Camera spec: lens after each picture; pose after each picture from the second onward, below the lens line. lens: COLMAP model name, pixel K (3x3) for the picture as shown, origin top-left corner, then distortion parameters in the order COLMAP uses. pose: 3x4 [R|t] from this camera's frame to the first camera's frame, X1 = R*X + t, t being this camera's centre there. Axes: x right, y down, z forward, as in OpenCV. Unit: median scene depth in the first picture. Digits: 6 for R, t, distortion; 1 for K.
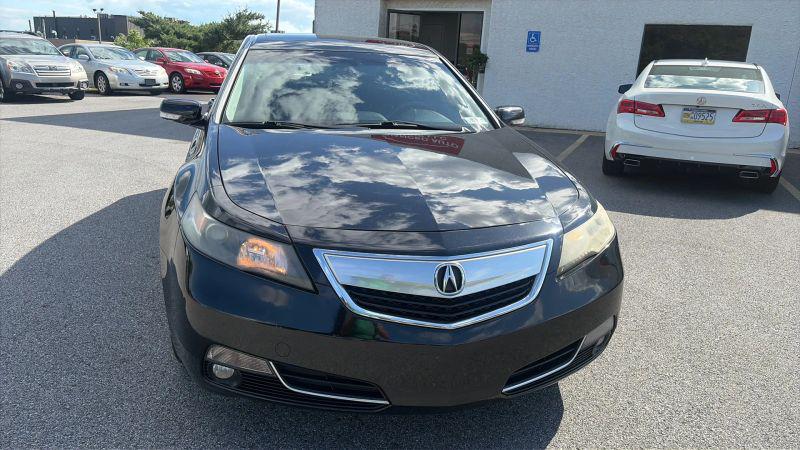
lens RADIAL K [[584.8, 0, 392.0], [0, 584.8, 222.8], [0, 0, 1]] dist [0.051765, -0.048857]
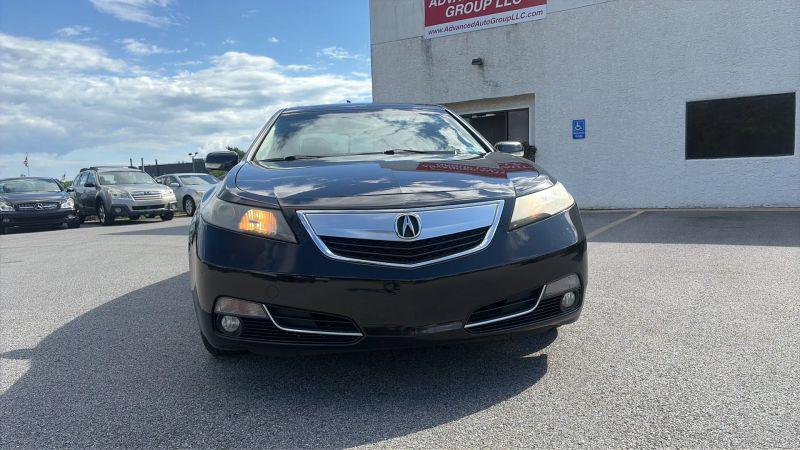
lens RADIAL K [[584.8, 0, 399.4], [0, 584.8, 229.0], [0, 0, 1]] dist [0.051765, -0.048857]
pose [[0.990628, -0.071713, -0.116244, 0.066384], [0.048400, 0.980158, -0.192215, 0.099734], [0.127721, 0.184788, 0.974444, -0.049501]]
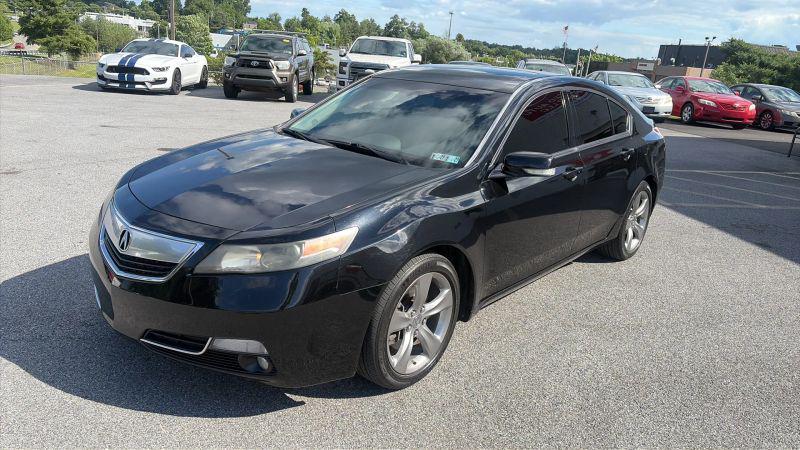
lens RADIAL K [[584.8, 0, 389.3], [0, 584.8, 228.5], [0, 0, 1]] dist [0.051765, -0.048857]
pose [[0.568624, 0.244600, -0.785390, 0.464843], [-0.270618, 0.957247, 0.102195, -0.072831], [0.776809, 0.154430, 0.610507, 0.191356]]
